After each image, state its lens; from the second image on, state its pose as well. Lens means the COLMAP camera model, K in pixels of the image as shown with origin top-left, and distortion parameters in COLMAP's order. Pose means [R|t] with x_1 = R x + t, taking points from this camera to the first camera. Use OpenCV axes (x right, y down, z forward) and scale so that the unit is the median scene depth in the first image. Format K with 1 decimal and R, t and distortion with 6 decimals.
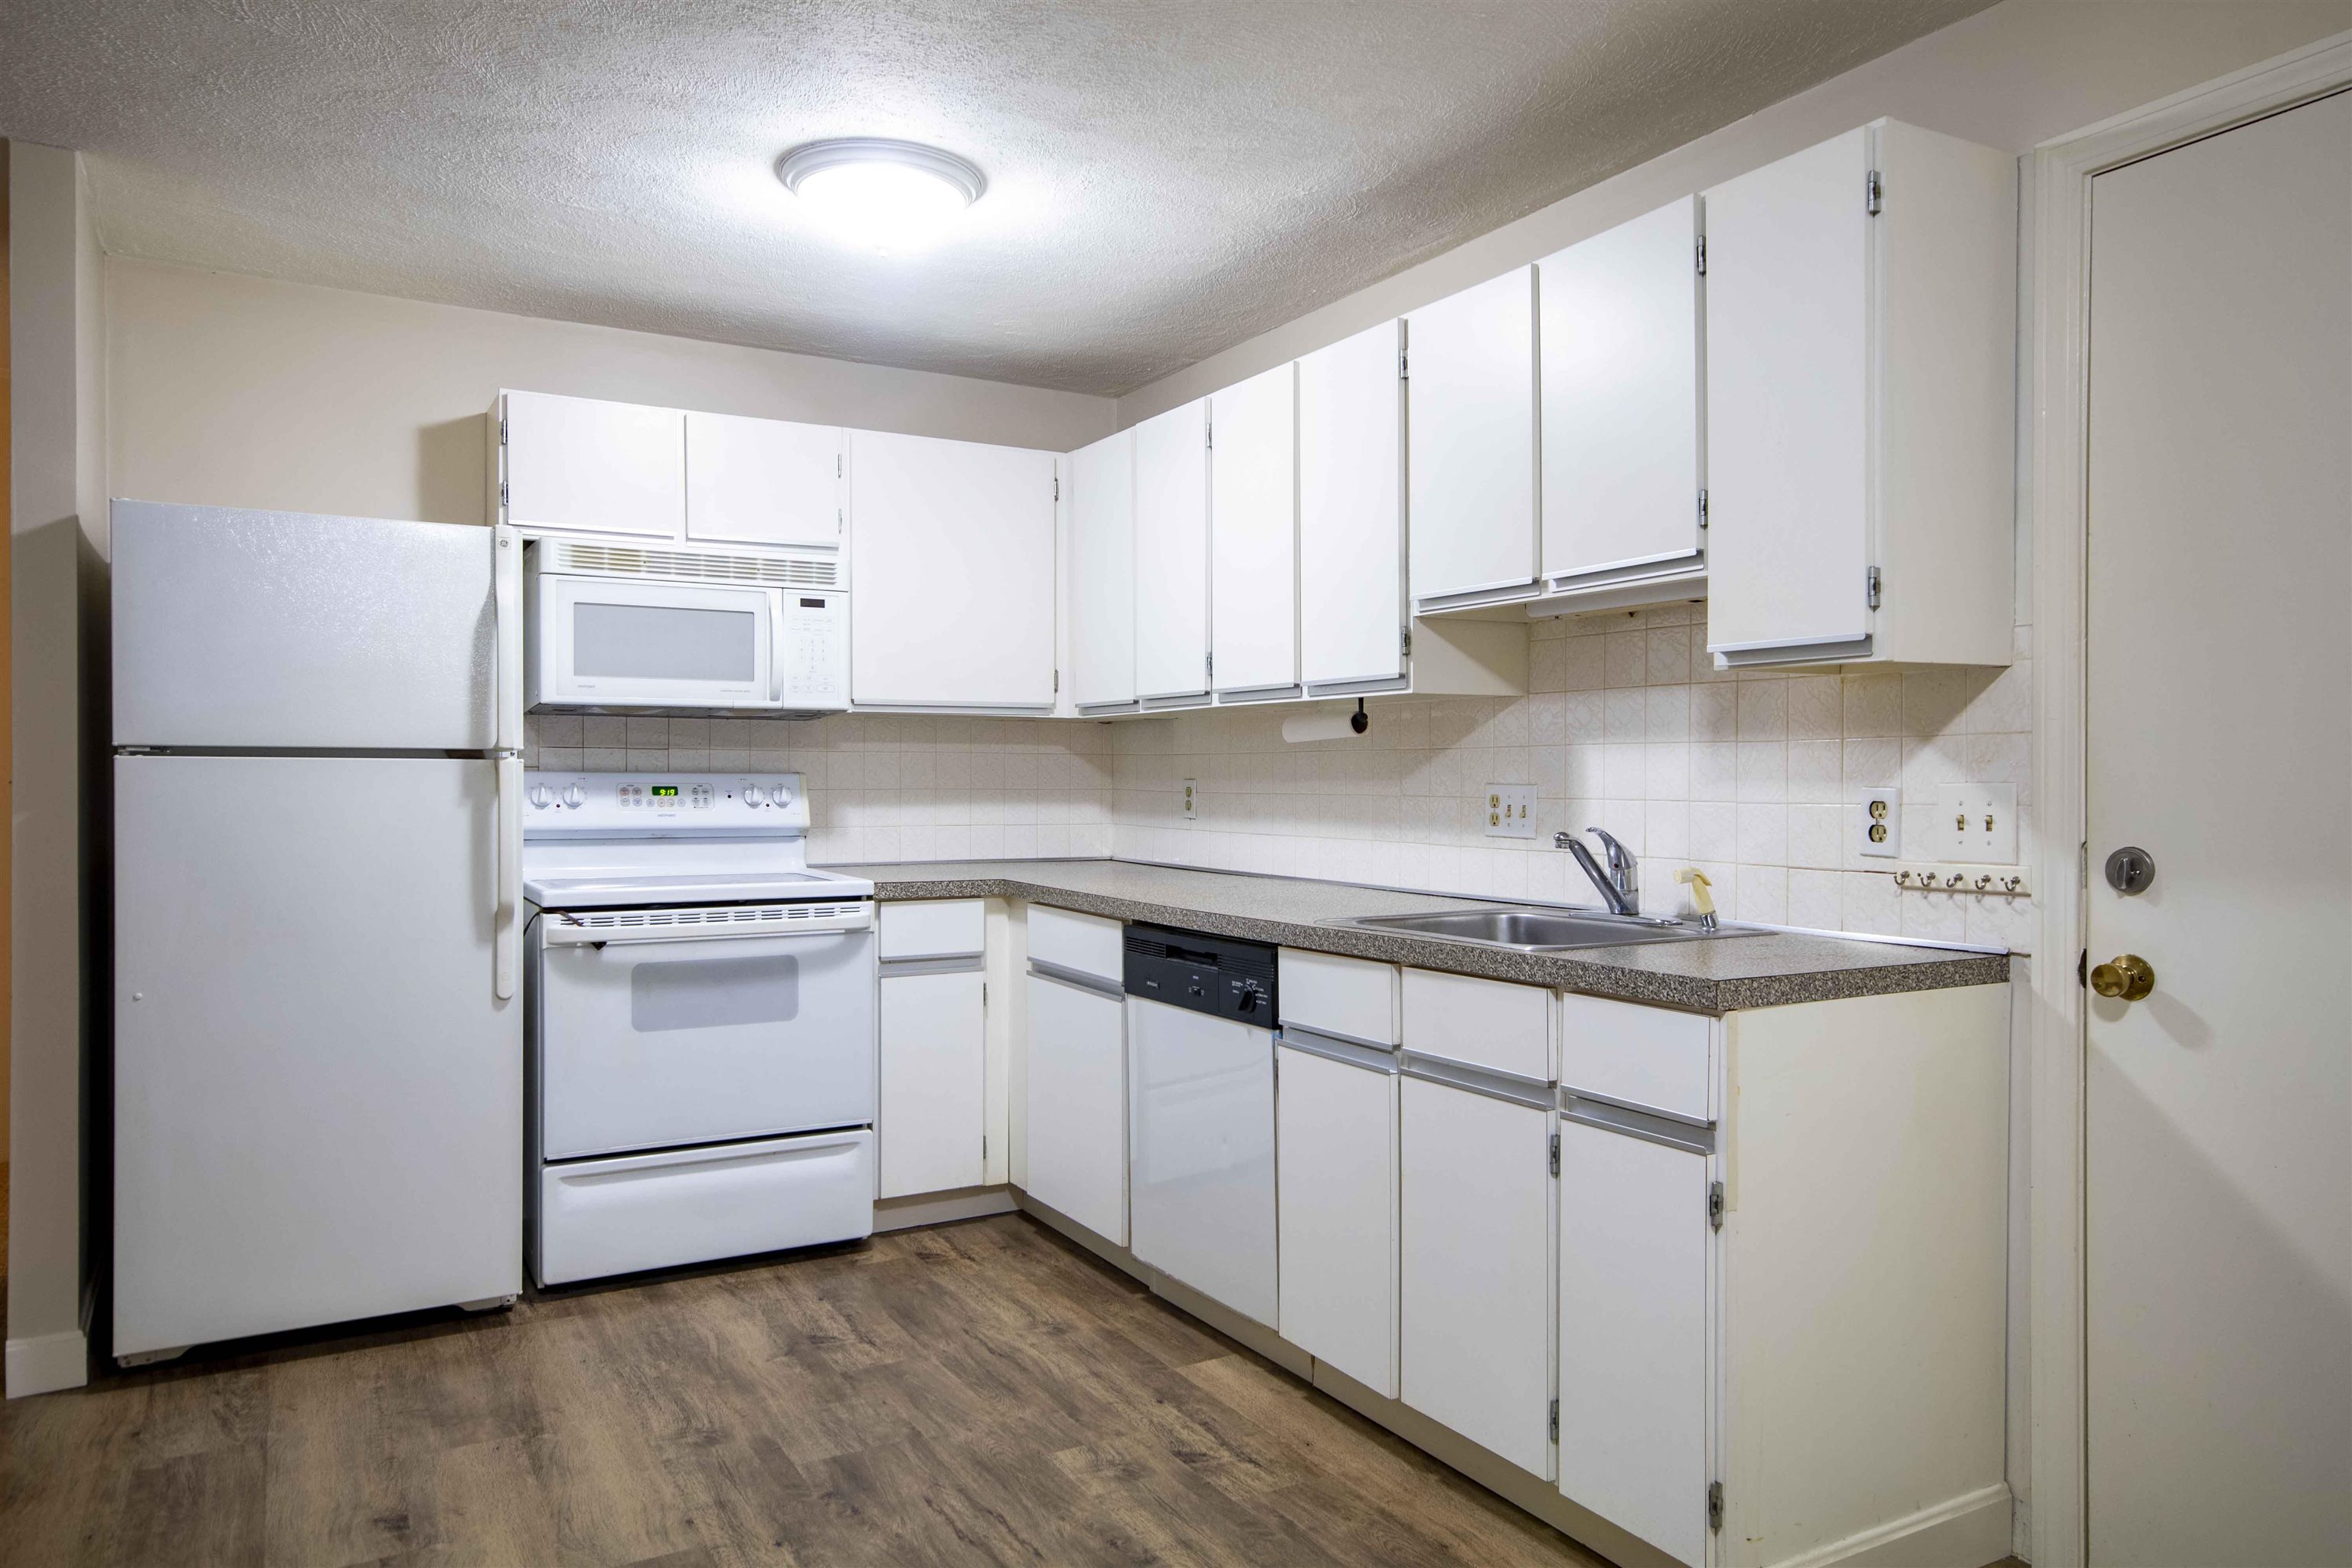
lens RADIAL K [[1560.1, 0, 1192.4], [0, 1560.1, 779.0], [0, 0, 1]] dist [-0.009282, 0.002576]
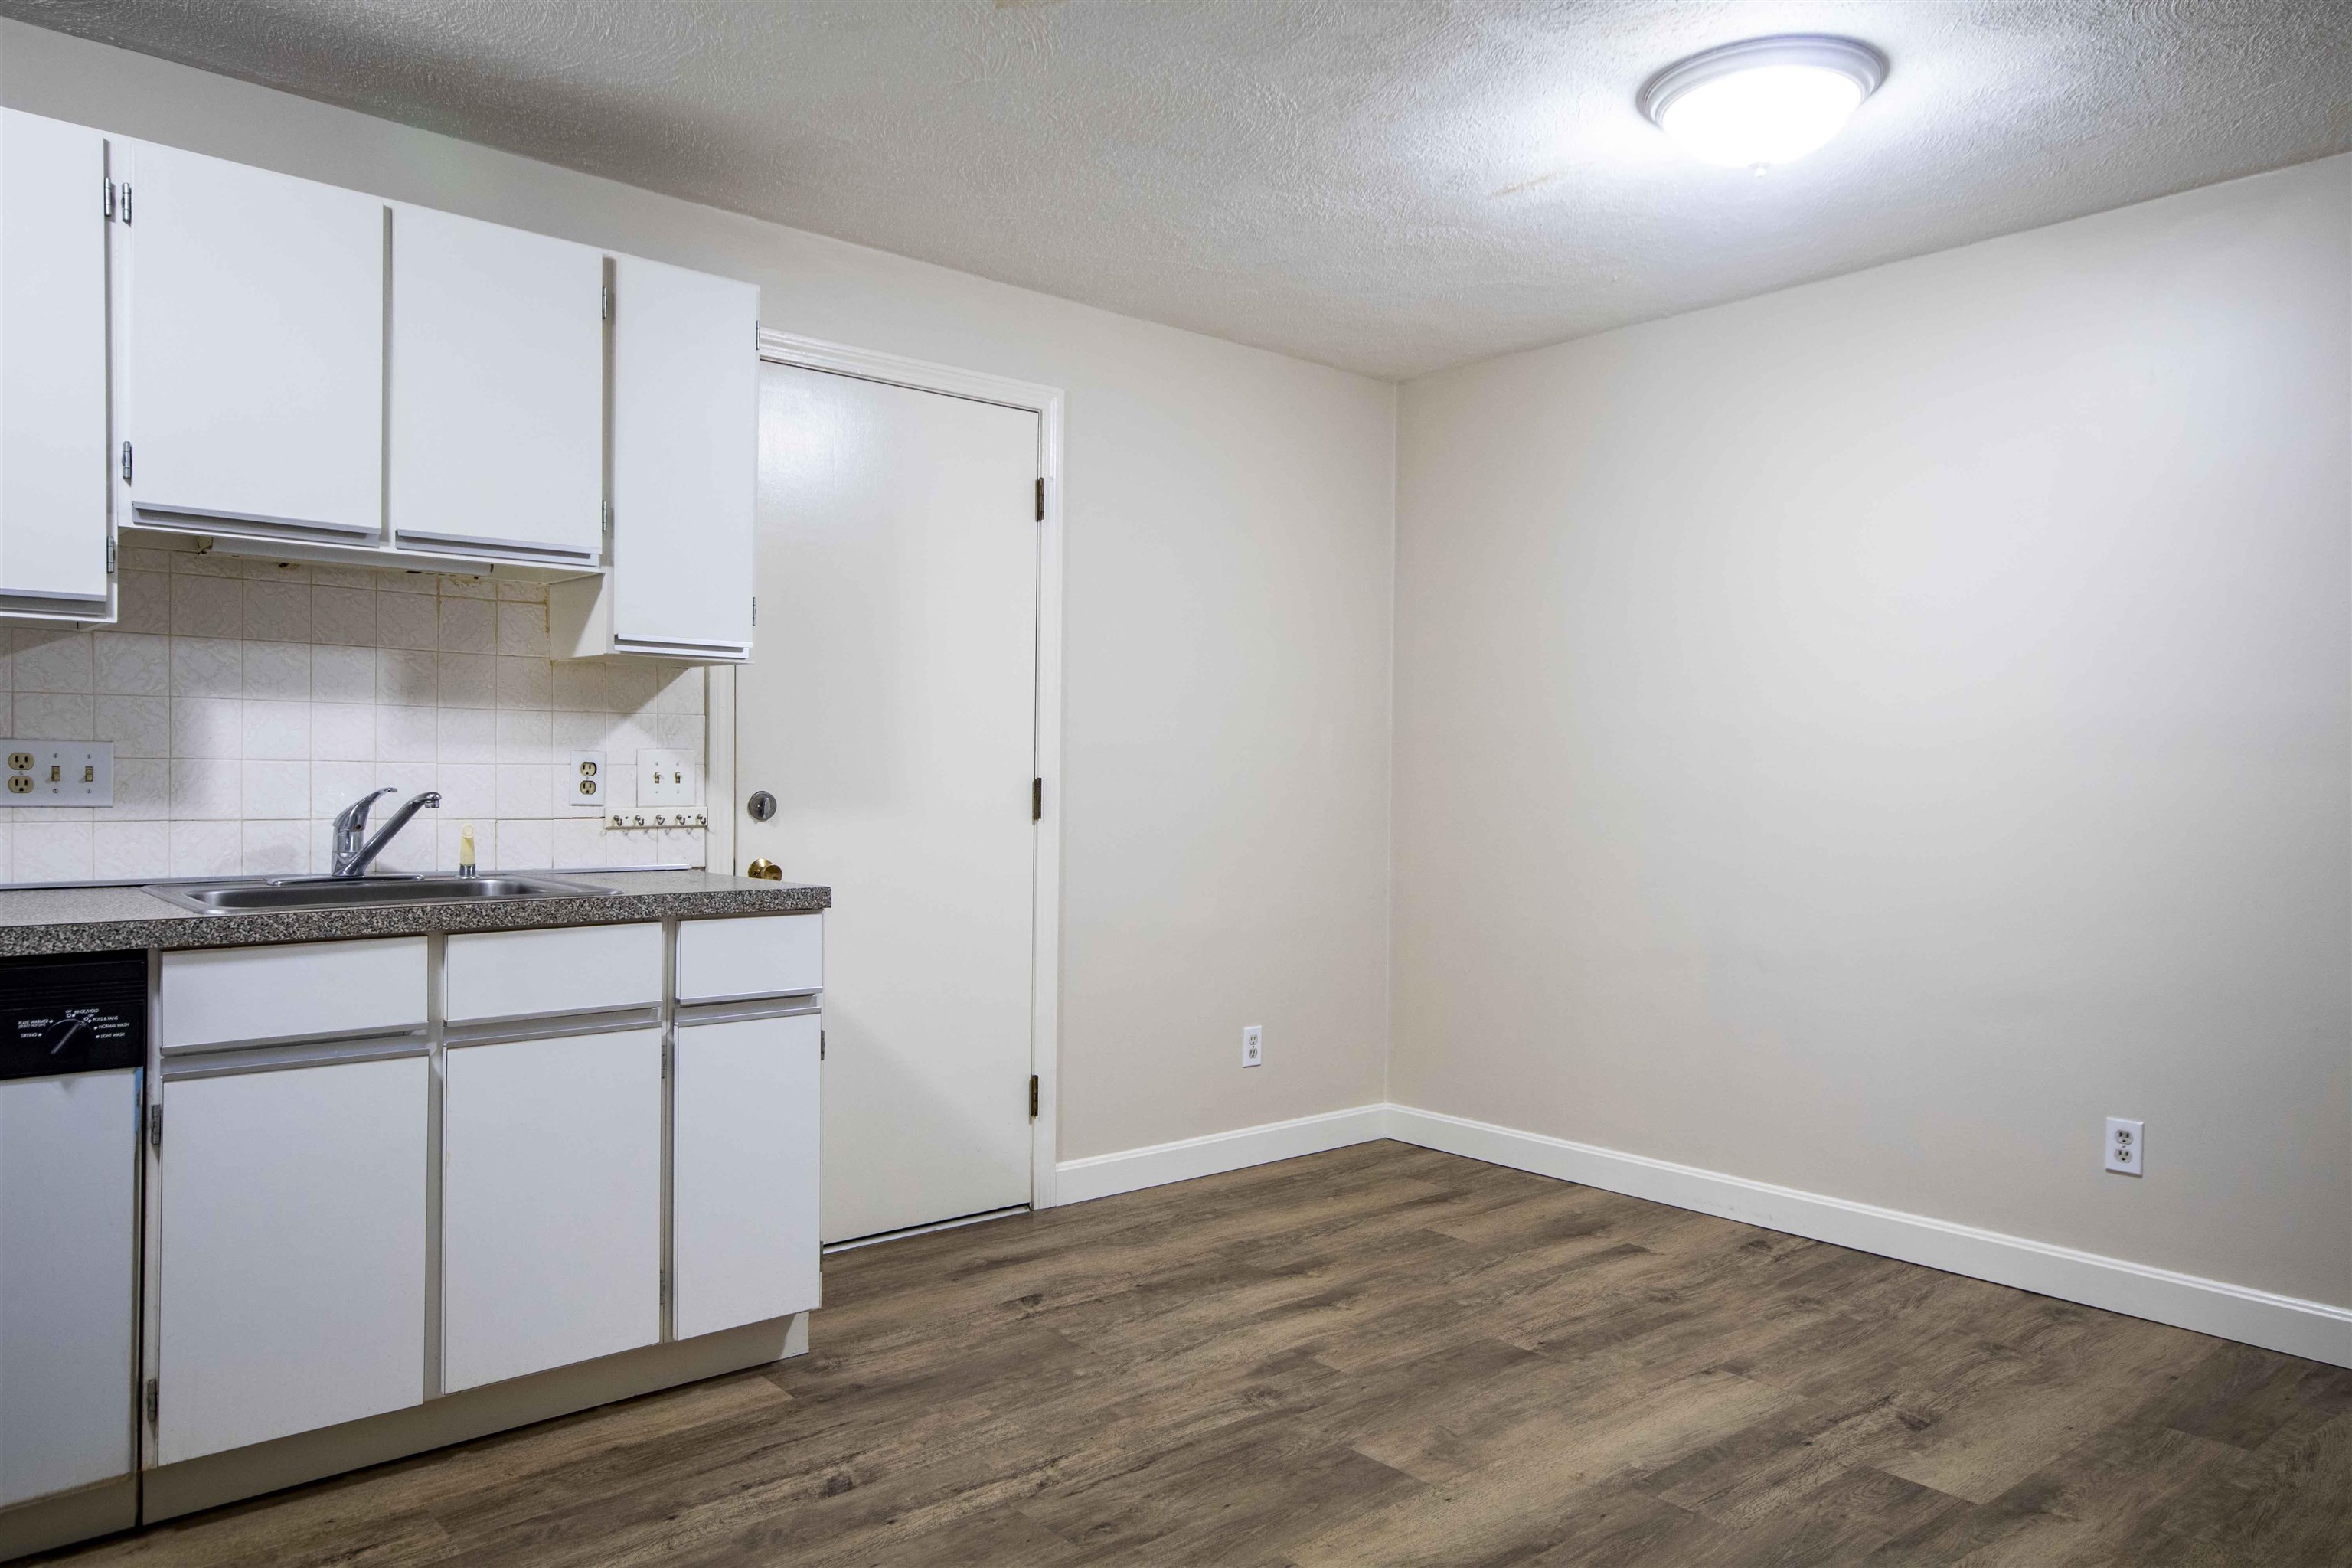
lens RADIAL K [[1560.1, 0, 1192.4], [0, 1560.1, 779.0], [0, 0, 1]] dist [-0.009282, 0.002576]
pose [[-0.197073, -0.007750, 0.980358, -0.906238], [-0.013559, 0.999895, 0.005179, 0.014778], [-0.980295, -0.012272, -0.197158, 0.766908]]
